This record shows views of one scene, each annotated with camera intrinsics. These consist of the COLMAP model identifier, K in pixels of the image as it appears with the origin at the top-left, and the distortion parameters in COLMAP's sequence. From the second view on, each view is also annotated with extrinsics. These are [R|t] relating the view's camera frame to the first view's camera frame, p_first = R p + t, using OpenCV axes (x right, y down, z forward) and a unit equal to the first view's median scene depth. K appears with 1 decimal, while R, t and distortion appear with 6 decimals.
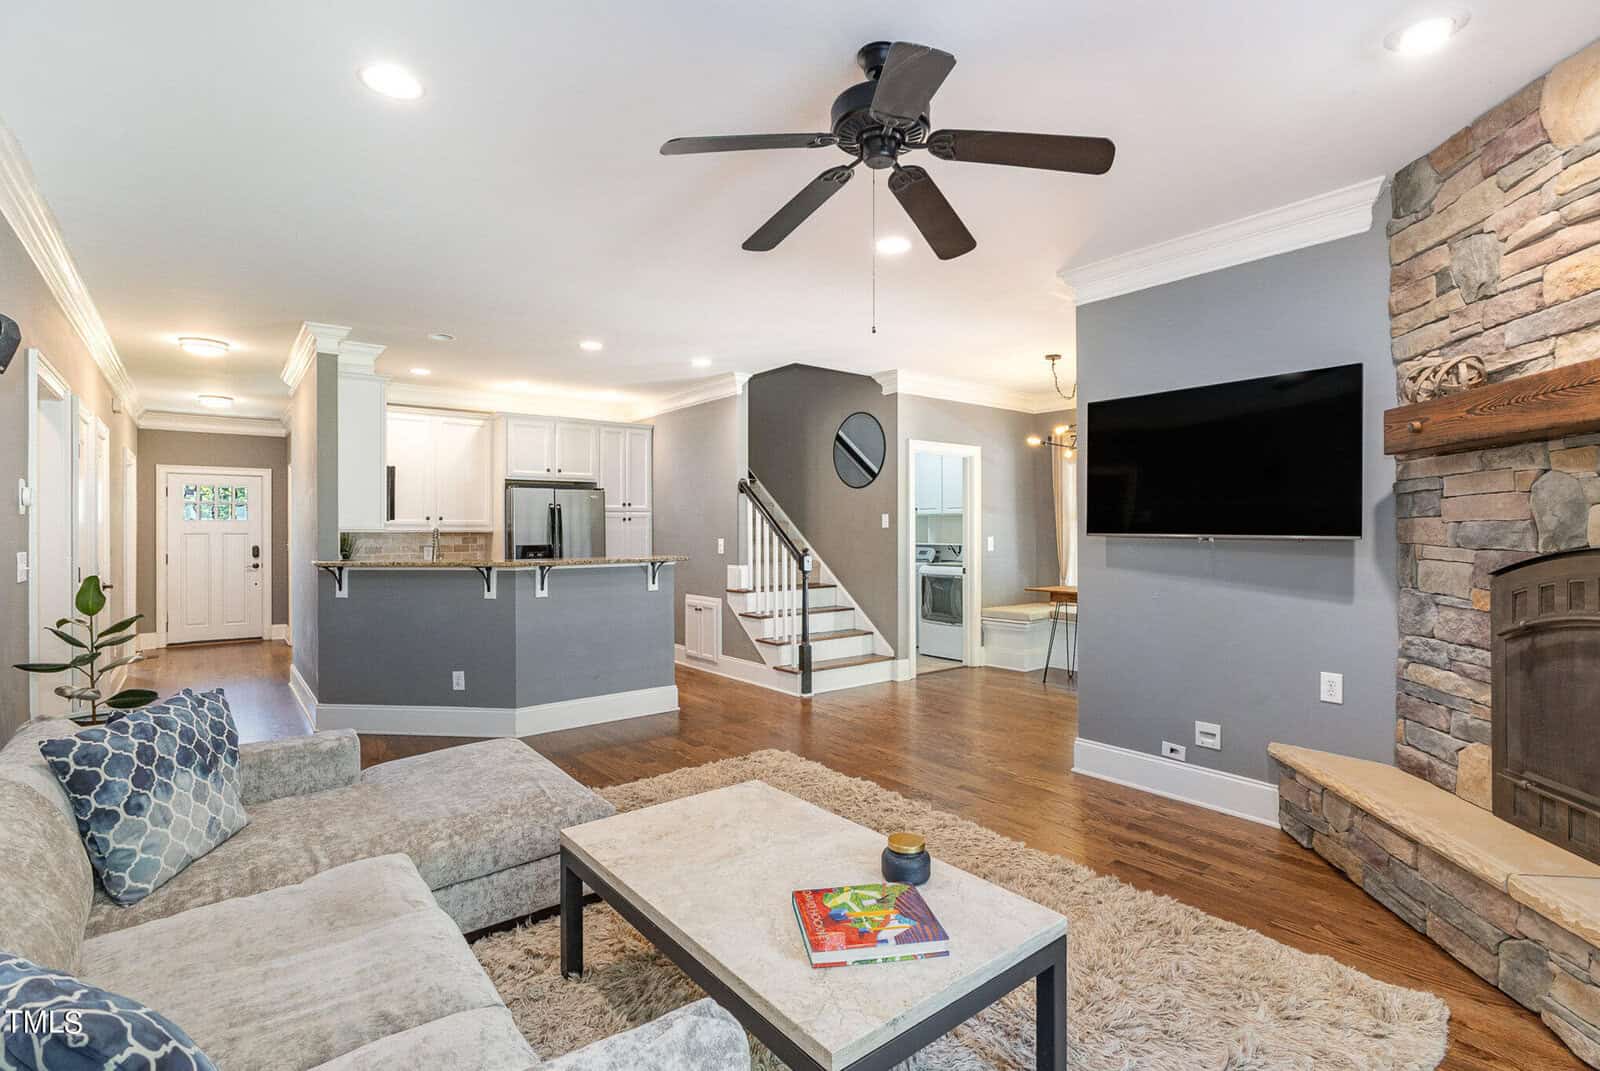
lens RADIAL K [[748.6, 0, 800.0], [0, 748.6, 535.5], [0, 0, 1]] dist [0.010186, -0.000314]
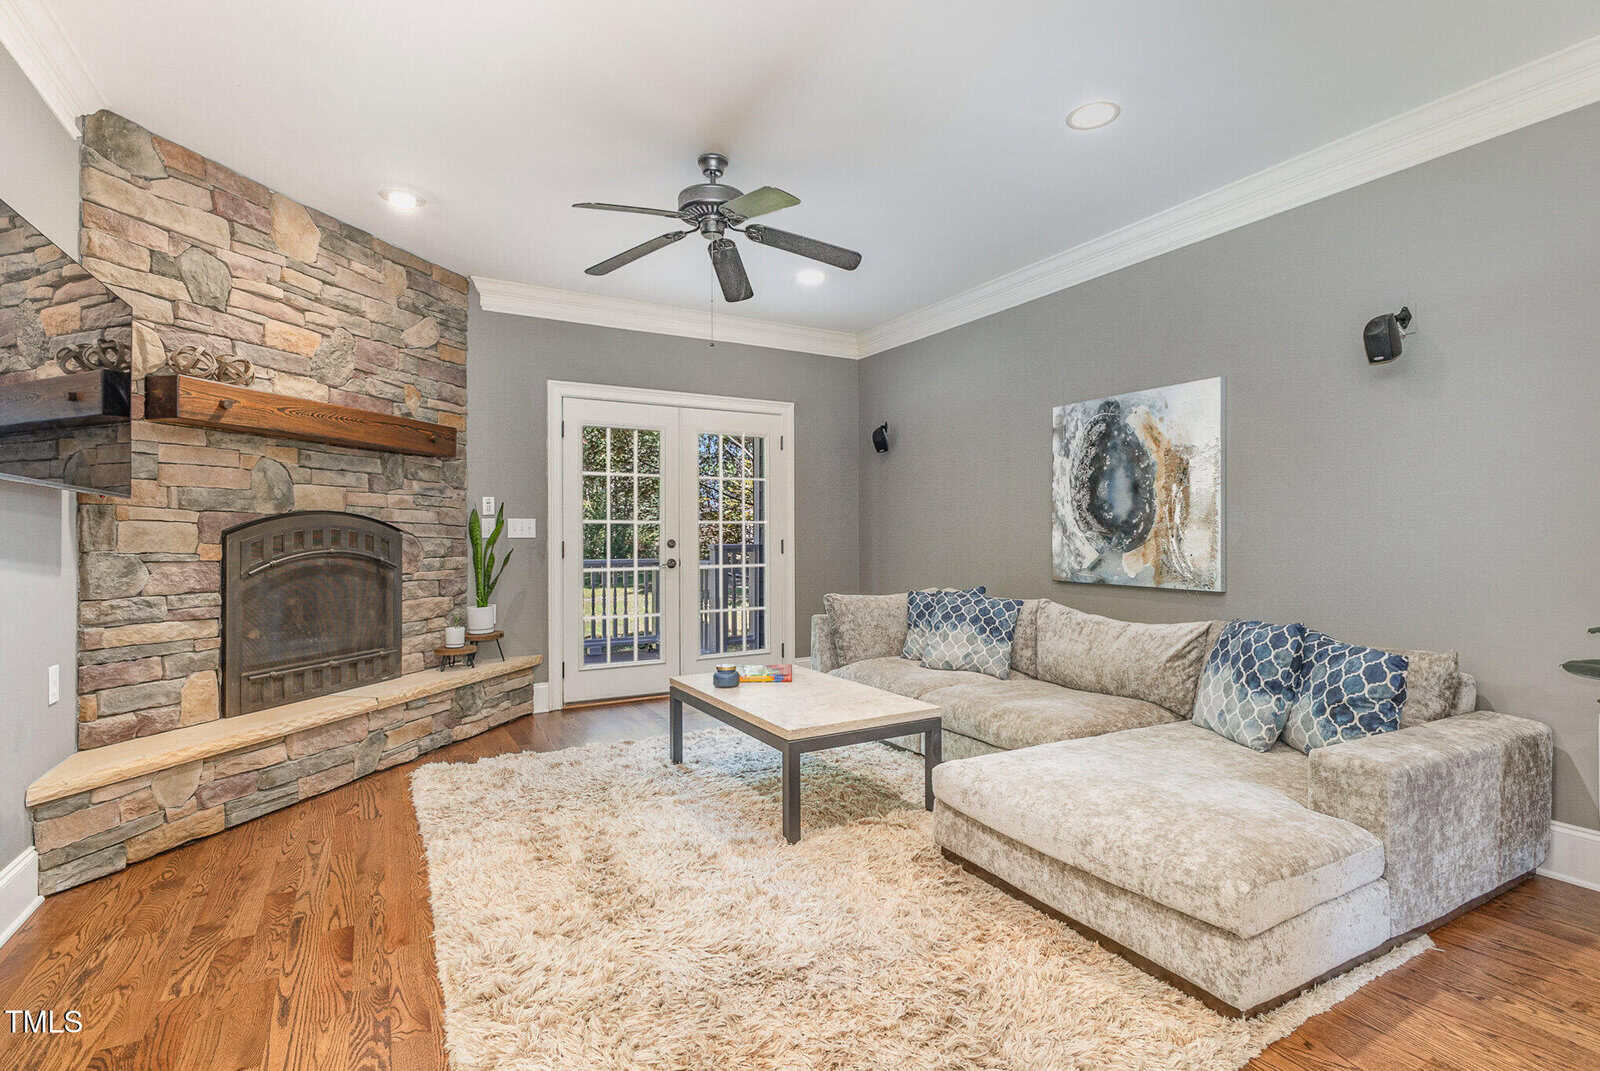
lens RADIAL K [[748.6, 0, 800.0], [0, 748.6, 535.5], [0, 0, 1]] dist [0.010186, -0.000314]
pose [[-0.988100, 0.005765, 0.153705, -0.228094], [0.006385, 0.999973, 0.003545, 0.058659], [-0.153681, 0.004484, -0.988110, 2.018420]]
